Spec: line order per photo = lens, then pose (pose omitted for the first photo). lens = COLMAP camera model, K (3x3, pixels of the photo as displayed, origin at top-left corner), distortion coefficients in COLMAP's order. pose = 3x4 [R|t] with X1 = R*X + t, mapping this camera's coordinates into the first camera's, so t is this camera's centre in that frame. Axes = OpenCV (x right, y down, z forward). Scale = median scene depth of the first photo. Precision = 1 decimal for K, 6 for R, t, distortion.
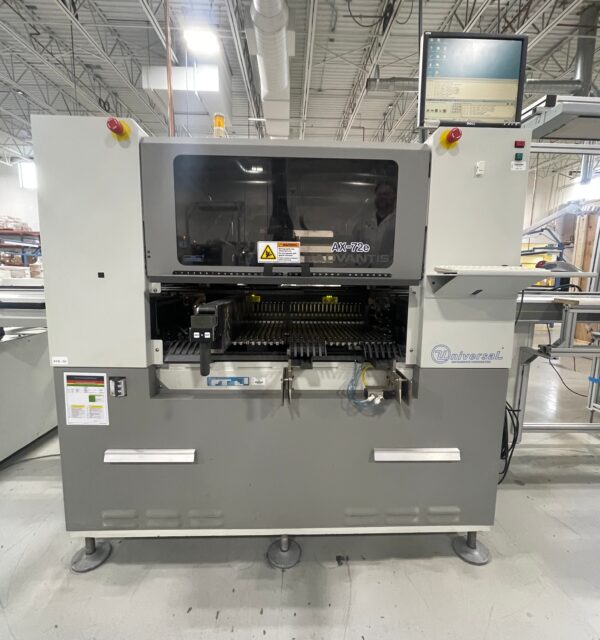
lens RADIAL K [[326.3, 0, 303.8], [0, 326.3, 319.7], [0, 0, 1]] dist [-0.000316, -0.000339]
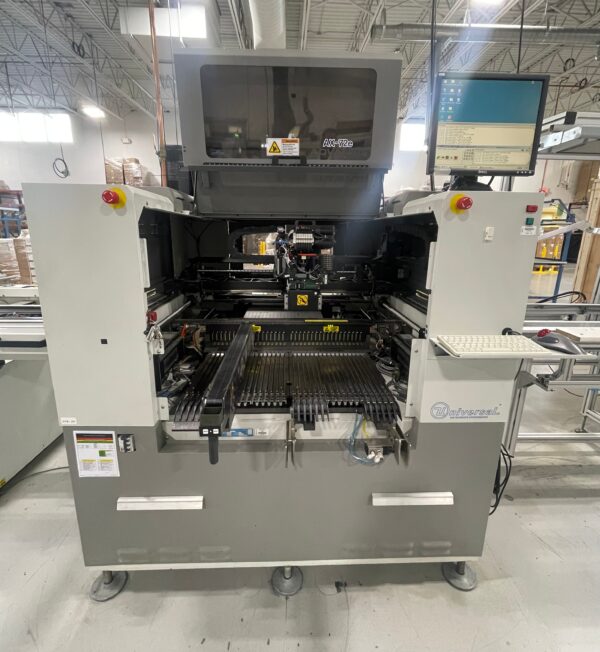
lens RADIAL K [[337.1, 0, 301.6], [0, 337.1, 312.6], [0, 0, 1]] dist [-0.002600, 0.000885]
pose [[0.999985, 0.000882, 0.005488, -0.020468], [-0.001471, 0.994123, 0.108245, -0.304351], [-0.005360, -0.108252, 0.994109, -0.016937]]
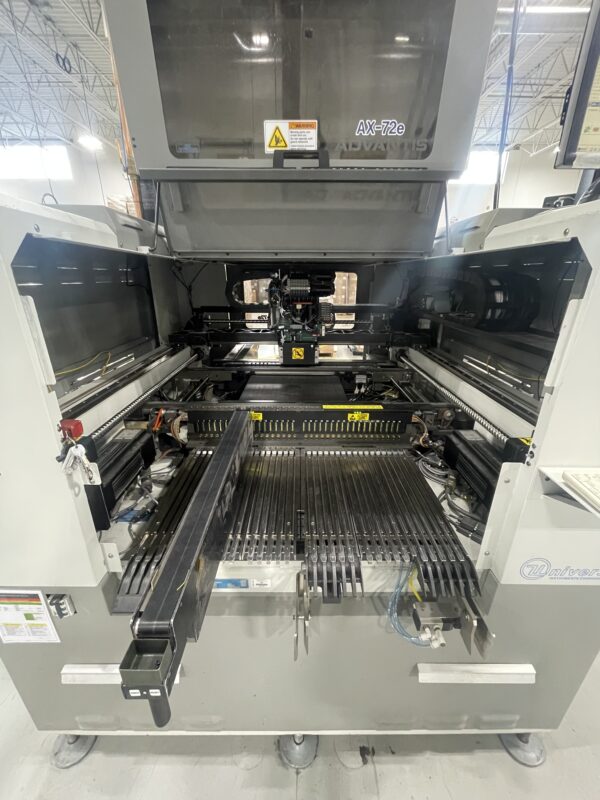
lens RADIAL K [[324.0, 0, 303.0], [0, 324.0, 401.9], [0, 0, 1]] dist [0.000860, -0.001242]
pose [[0.999610, 0.005466, -0.027402, -0.031280], [0.001299, 0.970524, 0.241003, -0.366555], [0.027912, -0.240944, 0.970138, 0.420405]]
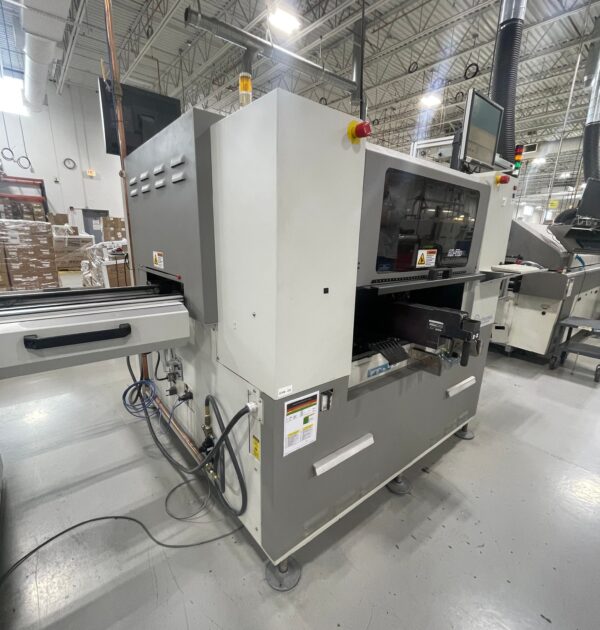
lens RADIAL K [[321.2, 0, 303.9], [0, 321.2, 325.3], [0, 0, 1]] dist [-0.000316, -0.000339]
pose [[0.789313, -0.151082, 0.595113, -1.109406], [0.060011, 0.983596, 0.170113, -0.178980], [-0.611052, -0.098559, 0.785431, 0.283673]]
